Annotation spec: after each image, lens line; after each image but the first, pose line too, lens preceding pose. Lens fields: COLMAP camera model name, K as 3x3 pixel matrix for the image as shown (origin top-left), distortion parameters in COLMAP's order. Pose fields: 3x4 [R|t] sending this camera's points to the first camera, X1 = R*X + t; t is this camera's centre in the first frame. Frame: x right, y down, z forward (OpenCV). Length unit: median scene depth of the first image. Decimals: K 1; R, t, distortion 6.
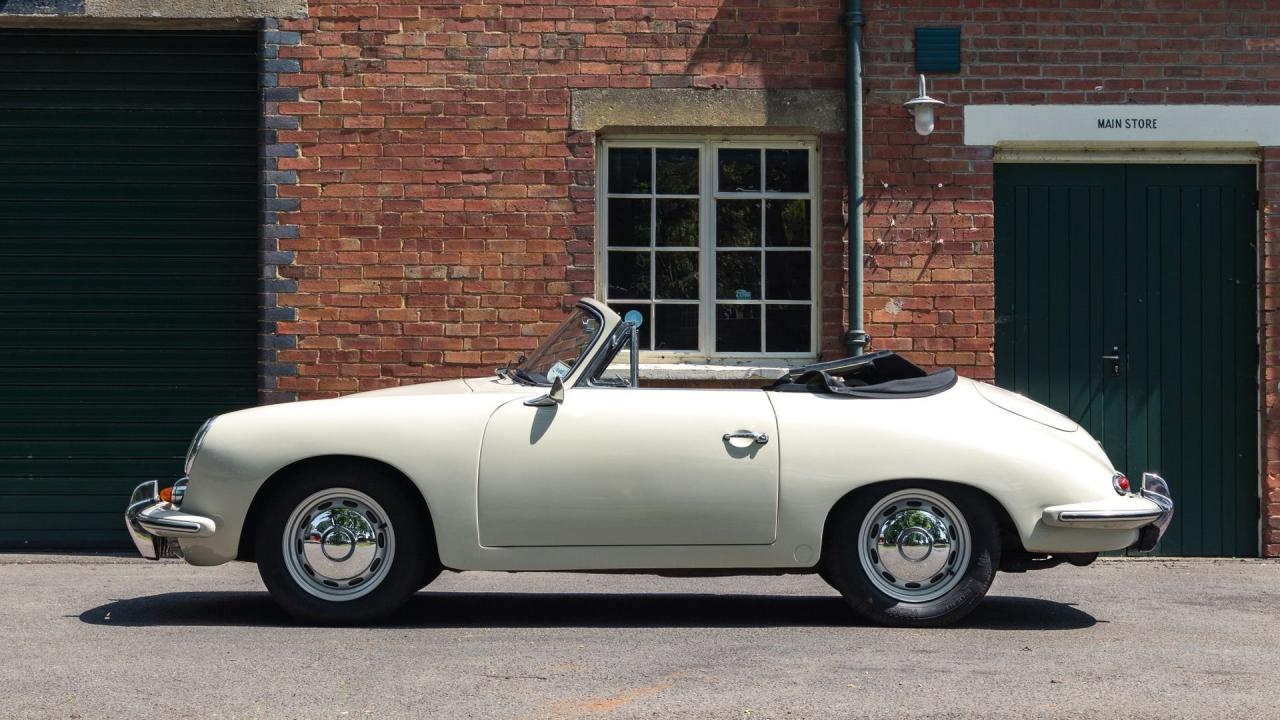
lens RADIAL K [[2352.8, 0, 643.9], [0, 2352.8, 336.2], [0, 0, 1]] dist [0.054687, -0.147657]
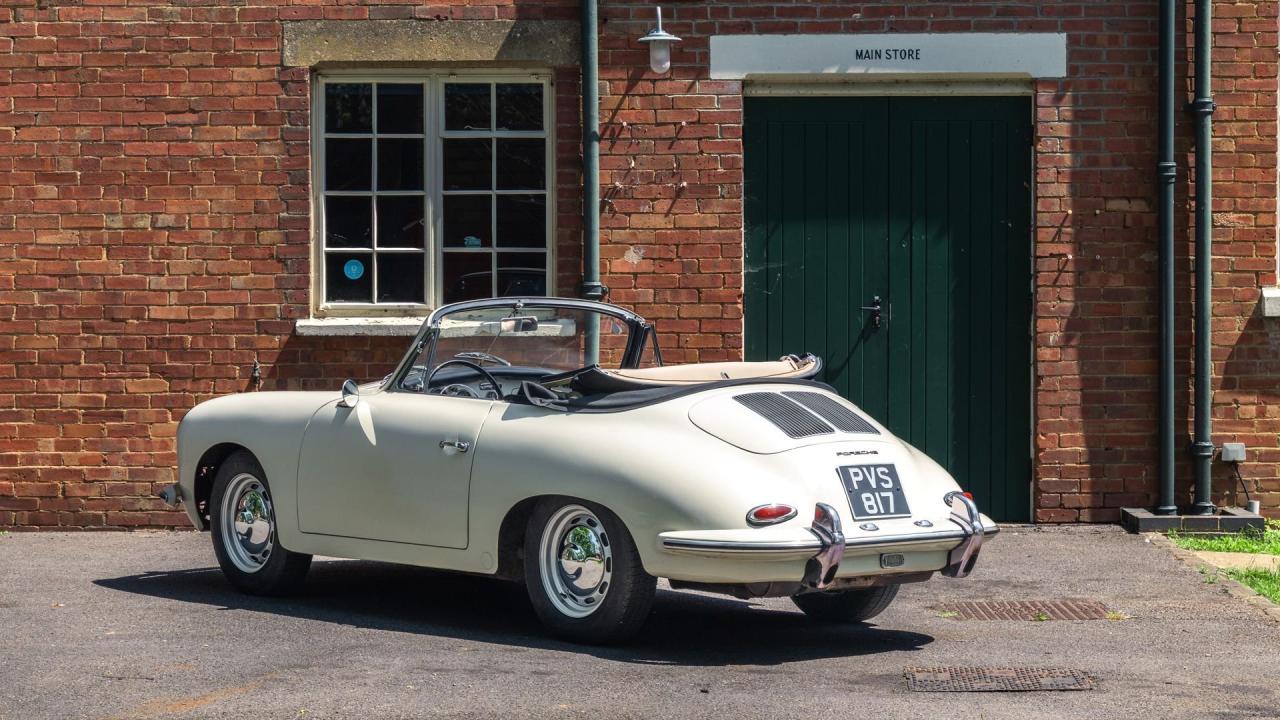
lens RADIAL K [[4818.3, 0, 640.4], [0, 4818.3, 433.8], [0, 0, 1]] dist [0.030957, -0.871129]
pose [[0.999800, -0.003788, -0.019617, 0.146367], [0.005240, 0.997204, 0.074543, -0.084117], [0.019279, -0.074631, 0.997025, -0.898338]]
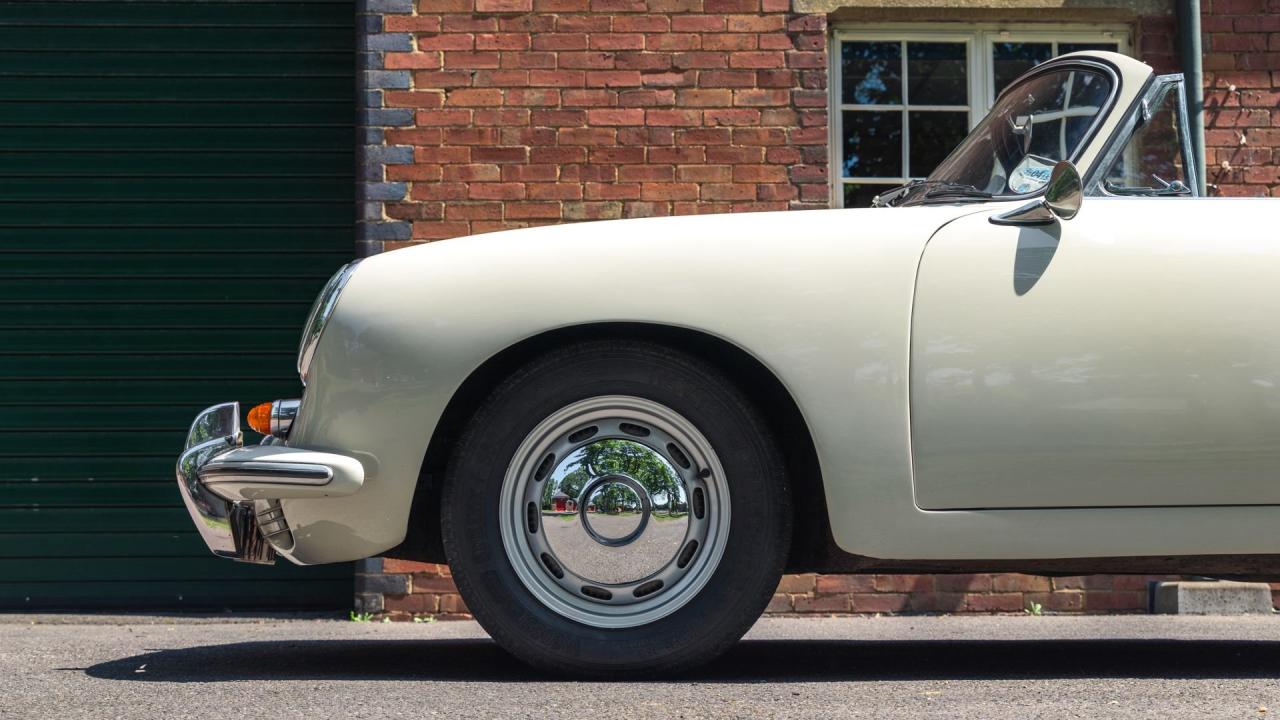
lens RADIAL K [[2036.9, 0, 650.3], [0, 2036.9, 361.8], [0, 0, 1]] dist [-0.012570, 0.260385]
pose [[0.999963, -0.007987, 0.003322, -0.077277], [0.008173, 0.998140, -0.060405, 0.055364], [-0.002833, 0.060430, 0.998168, 0.388464]]
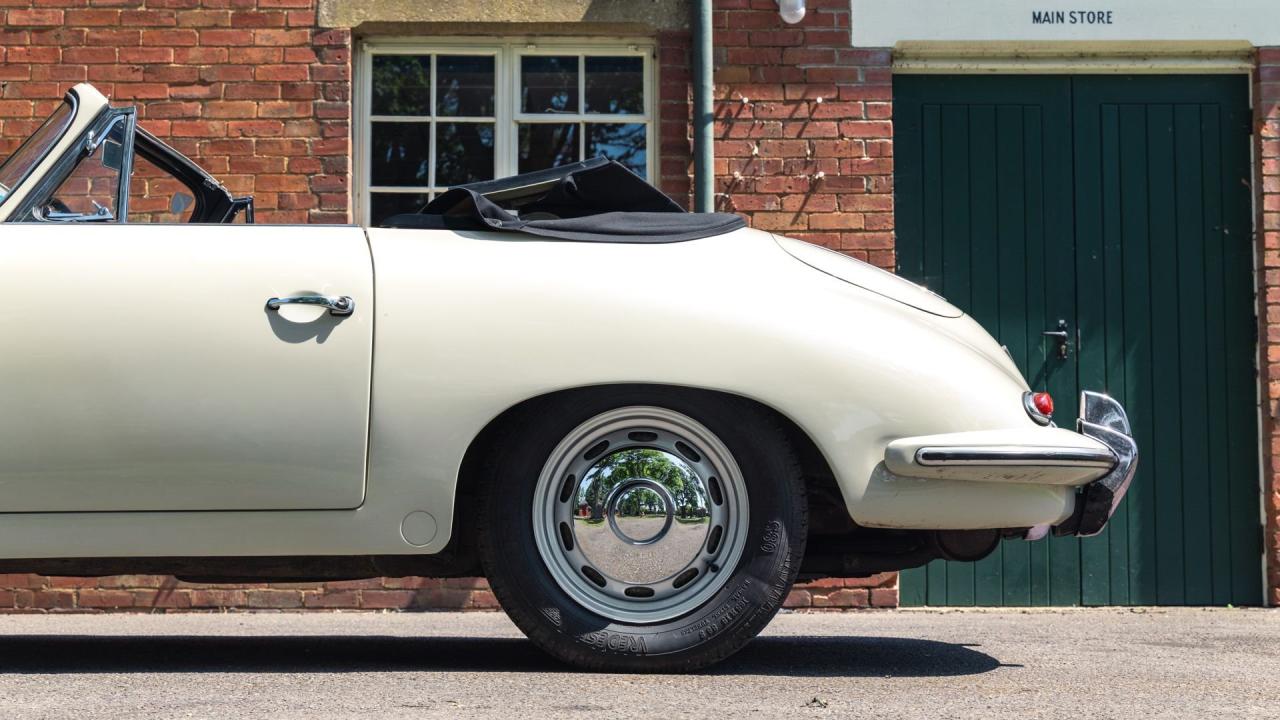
lens RADIAL K [[2036.9, 0, 650.3], [0, 2036.9, 361.8], [0, 0, 1]] dist [-0.012570, 0.260385]
pose [[0.999818, -0.005193, -0.018372, 0.084724], [0.004112, 0.998285, -0.058390, 0.054990], [0.018643, 0.058303, 0.998125, 0.370114]]
